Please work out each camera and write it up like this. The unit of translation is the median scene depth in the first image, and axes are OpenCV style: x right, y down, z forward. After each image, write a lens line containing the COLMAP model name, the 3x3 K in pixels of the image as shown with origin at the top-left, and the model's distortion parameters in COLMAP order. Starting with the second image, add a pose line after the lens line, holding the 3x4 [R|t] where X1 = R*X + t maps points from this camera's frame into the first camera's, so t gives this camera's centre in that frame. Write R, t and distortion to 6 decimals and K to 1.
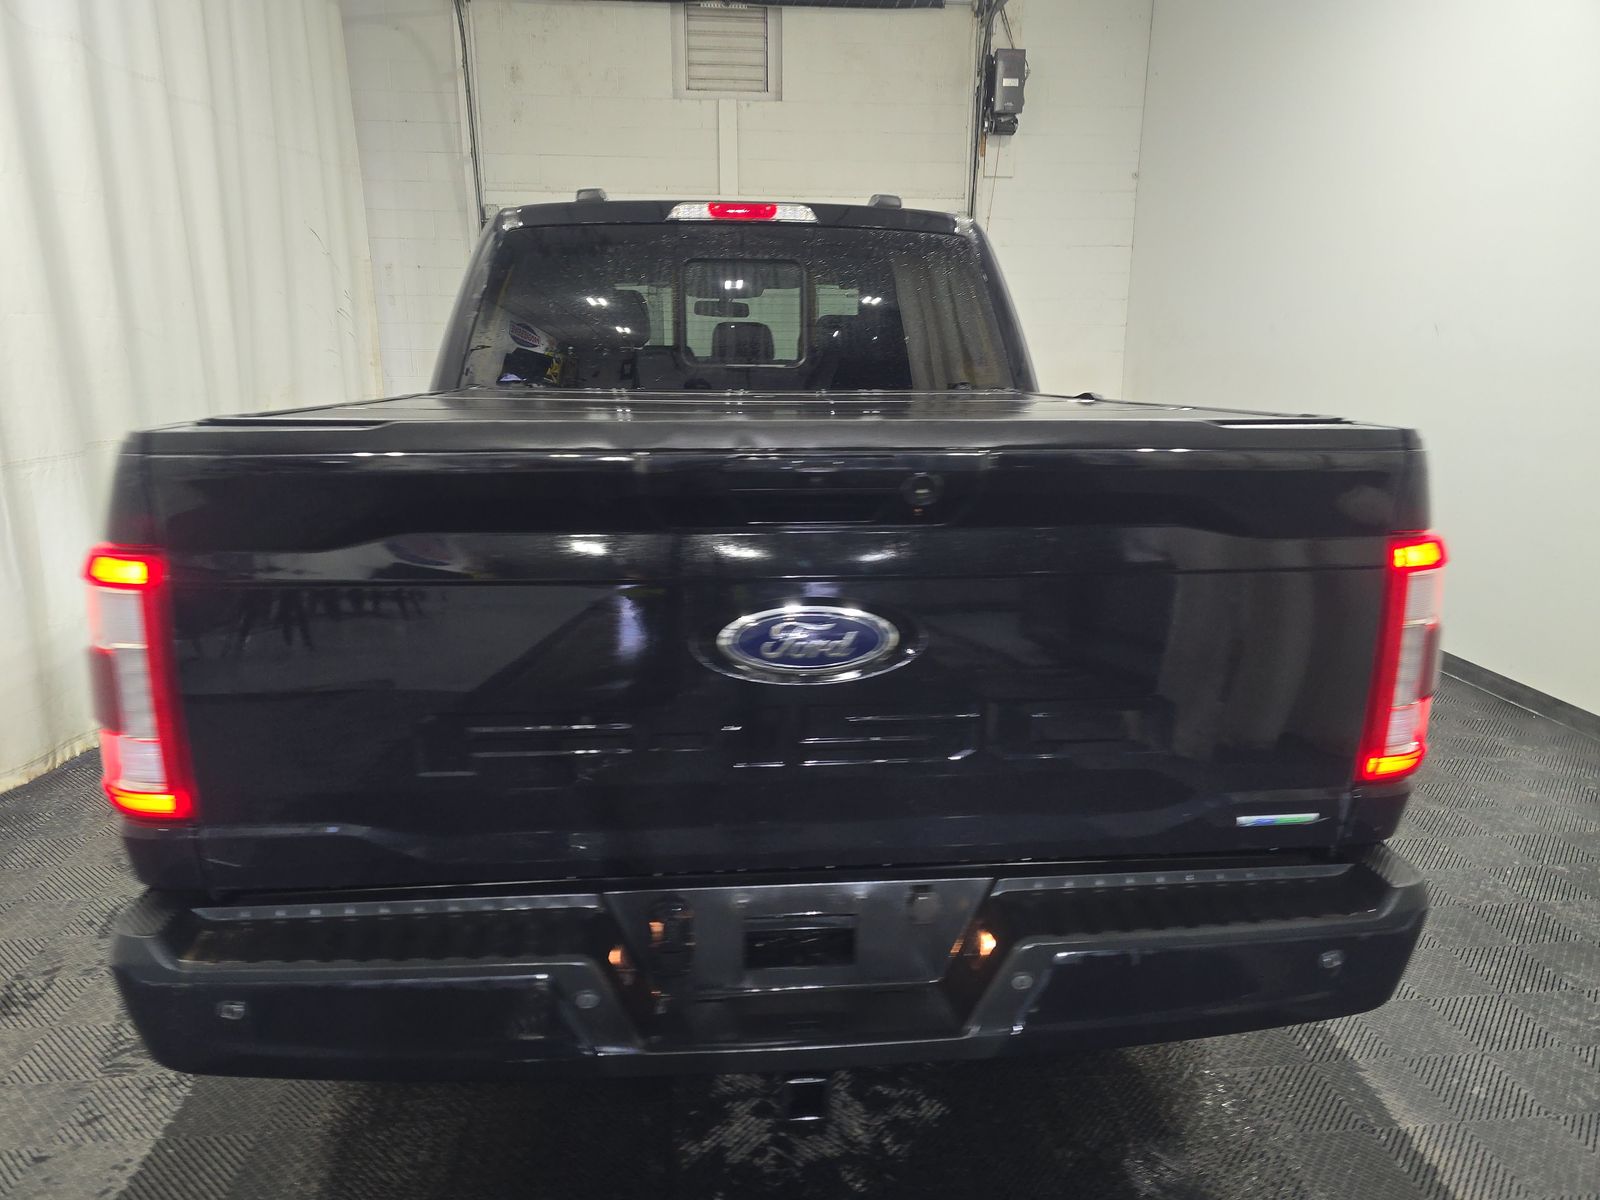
lens RADIAL K [[1074.1, 0, 790.4], [0, 1074.1, 606.7], [0, 0, 1]] dist [0.001276, 0.001909]
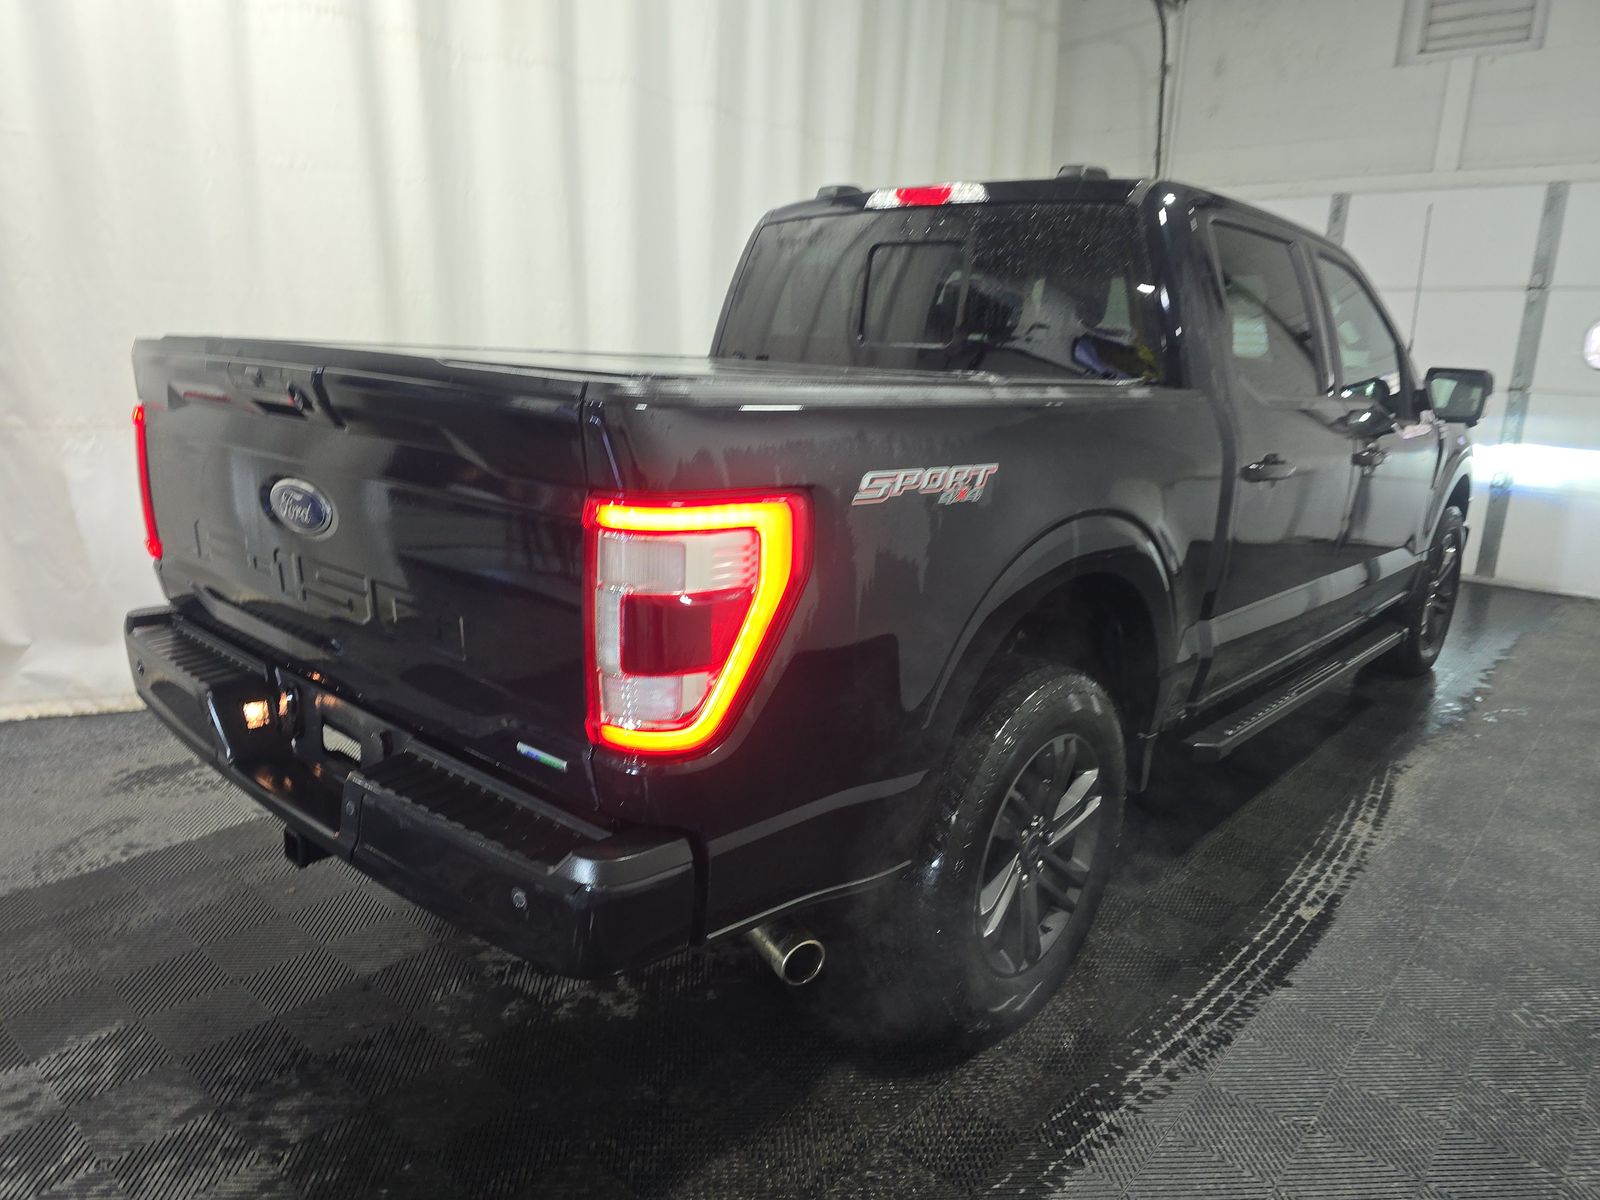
lens RADIAL K [[1074.1, 0, 789.9], [0, 1074.1, 586.1], [0, 0, 1]] dist [0.001276, 0.001909]
pose [[0.692575, 0.180698, -0.698347, 0.647269], [-0.197648, 0.978603, 0.057200, -0.033072], [0.693740, 0.098411, 0.713470, 0.206307]]
